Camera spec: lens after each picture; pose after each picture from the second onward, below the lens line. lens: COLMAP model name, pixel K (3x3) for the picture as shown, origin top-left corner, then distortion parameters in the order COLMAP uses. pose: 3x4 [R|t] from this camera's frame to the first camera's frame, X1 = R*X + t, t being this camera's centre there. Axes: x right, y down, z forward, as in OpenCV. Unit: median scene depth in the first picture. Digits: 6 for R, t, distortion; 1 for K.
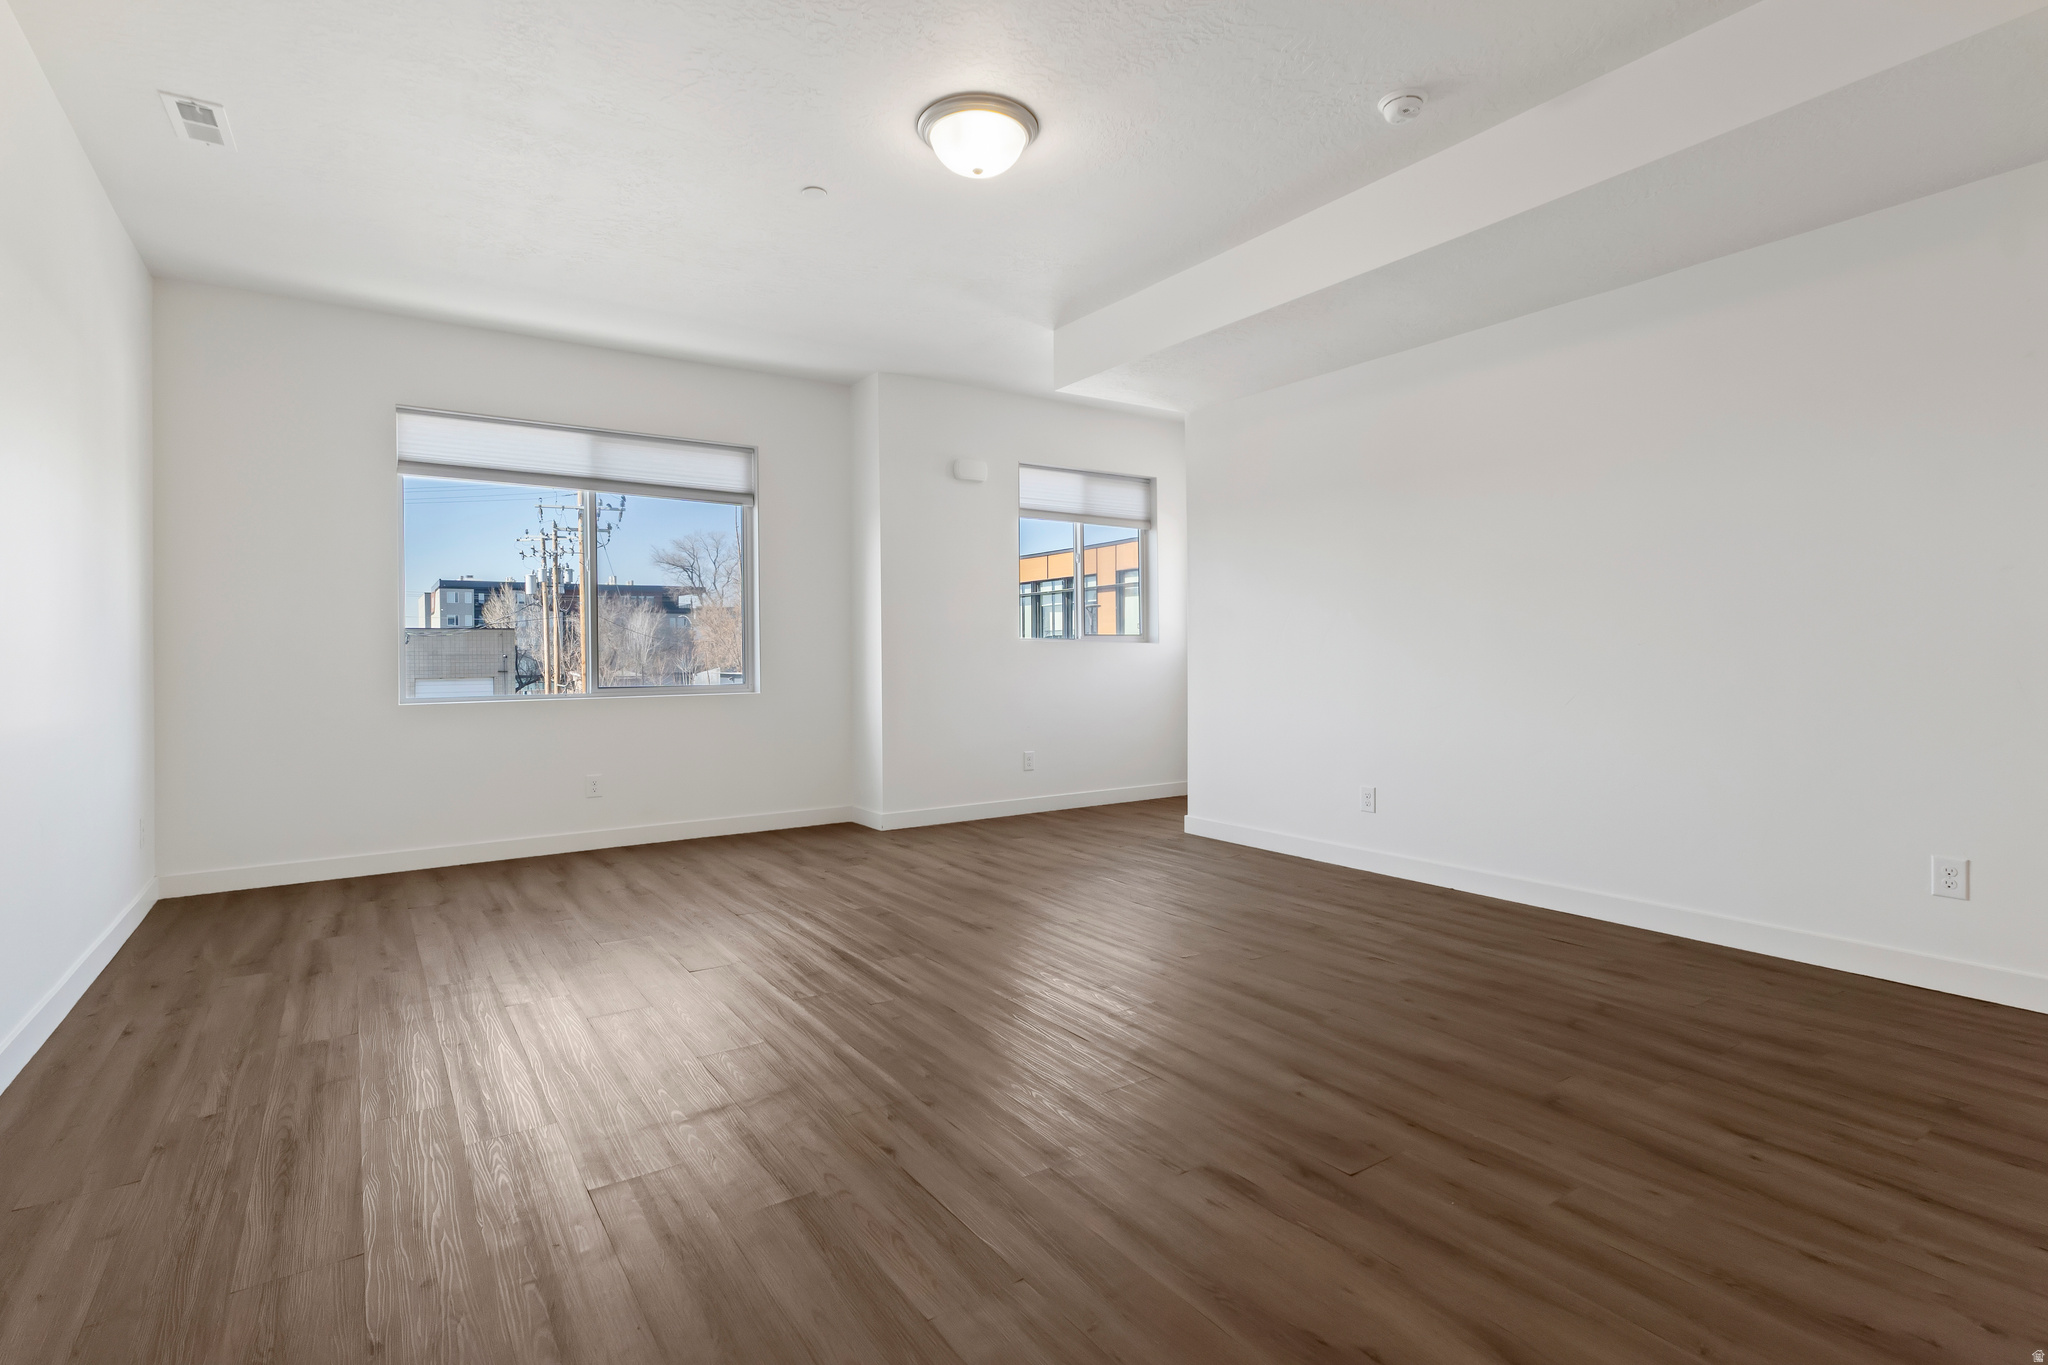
lens RADIAL K [[972.3, 0, 1017.3], [0, 972.3, 660.7], [0, 0, 1]] dist [0.015515, 0.000079]
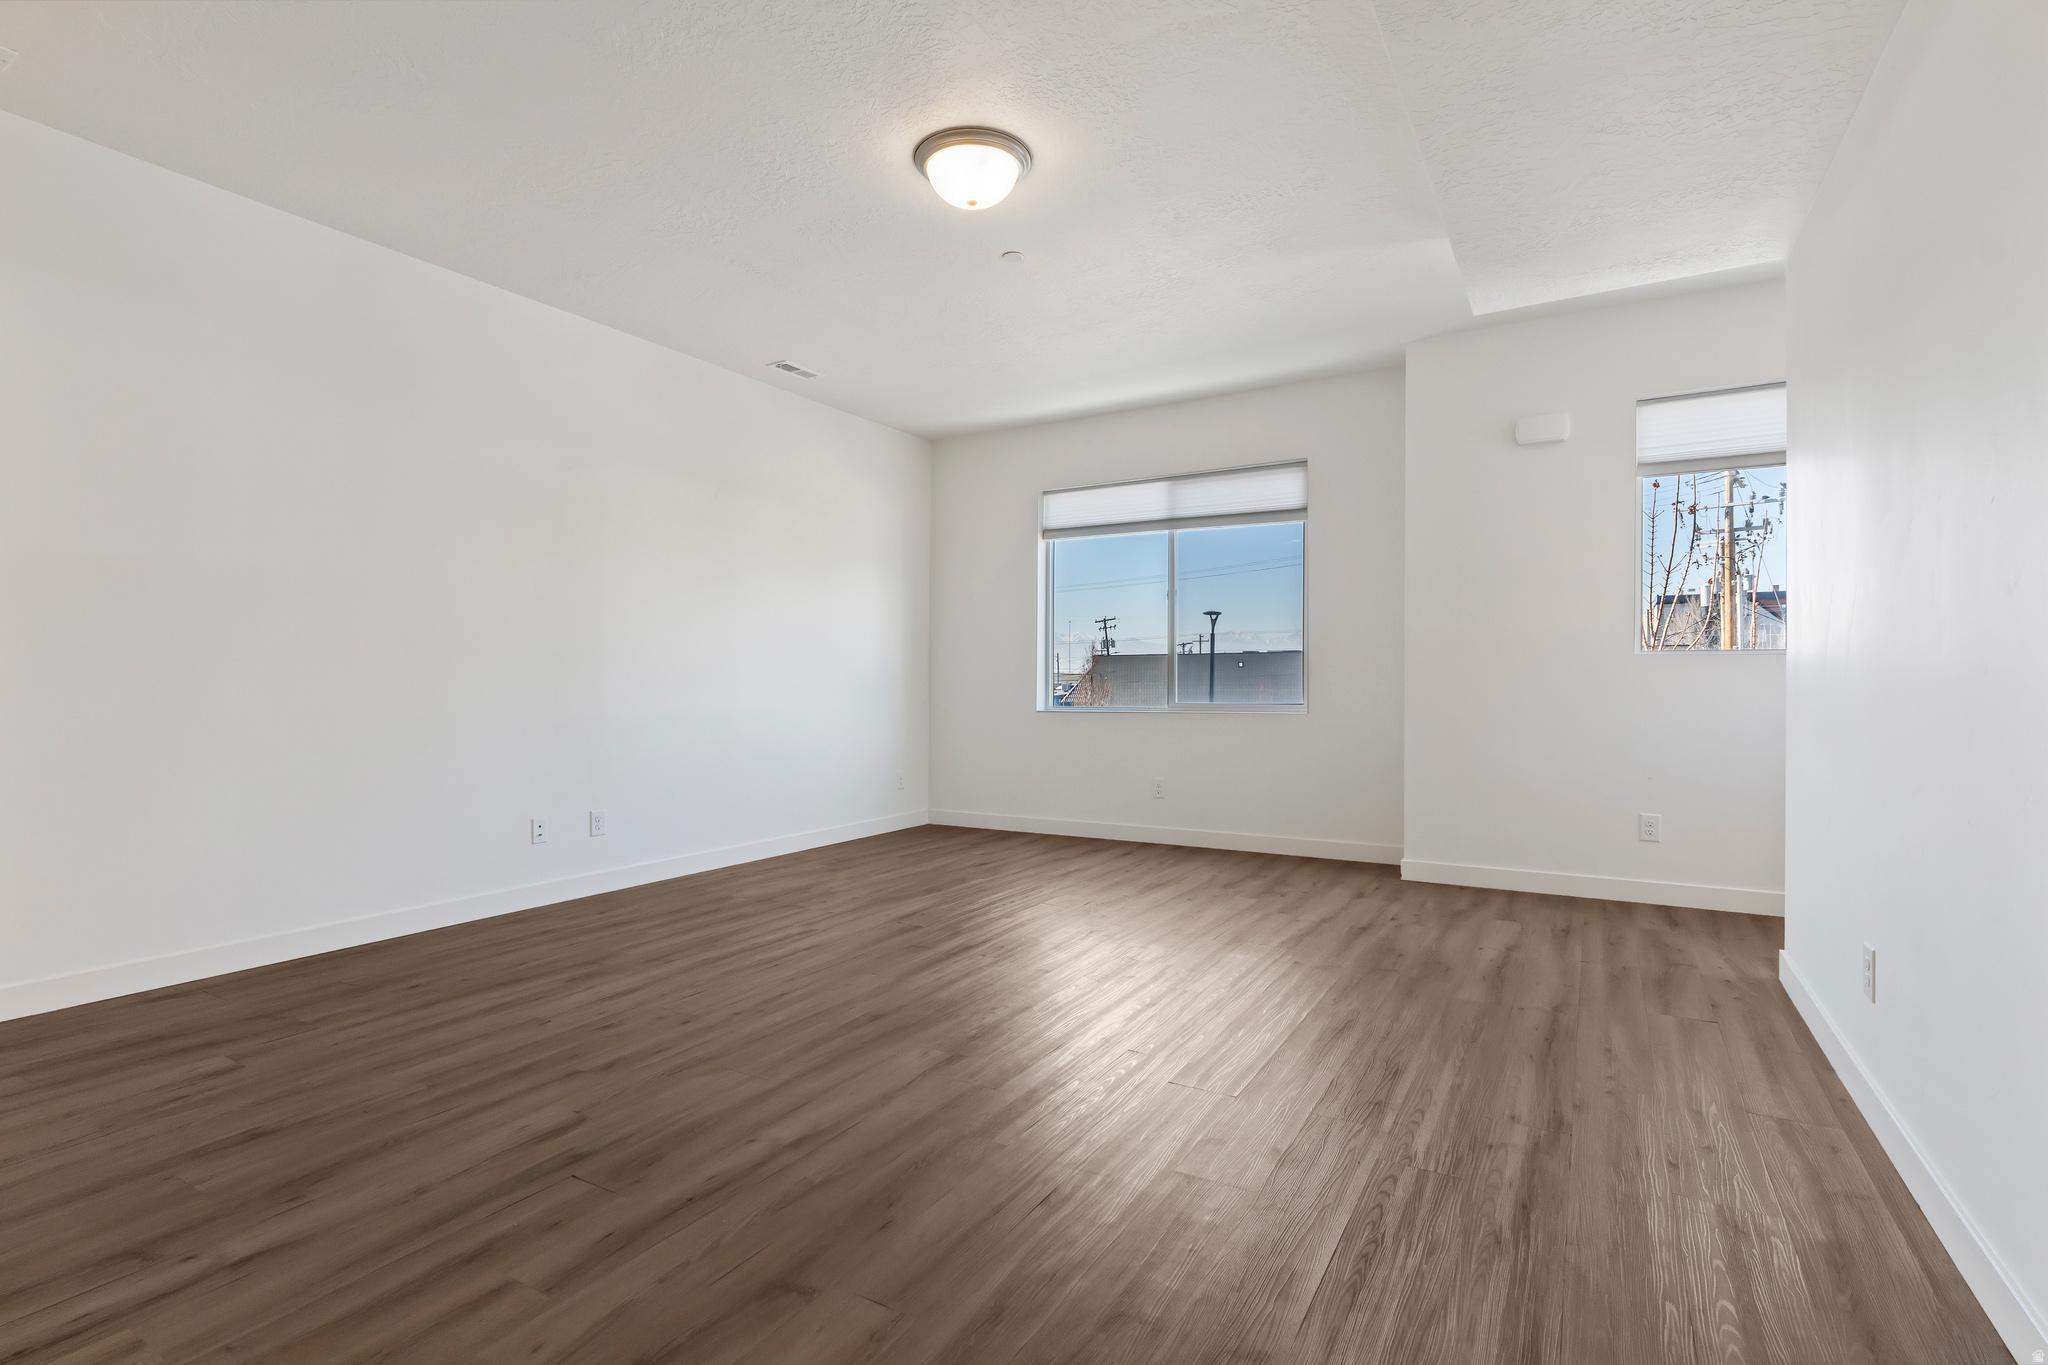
lens RADIAL K [[978.9, 0, 1024.0], [0, 978.9, 682.5], [0, 0, 1]] dist [0.002291, 0.000440]
pose [[0.430652, 0.011901, -0.902440, 0.548418], [-0.008007, 0.999924, 0.009366, -0.004342], [0.902483, 0.003192, 0.430715, 0.362610]]
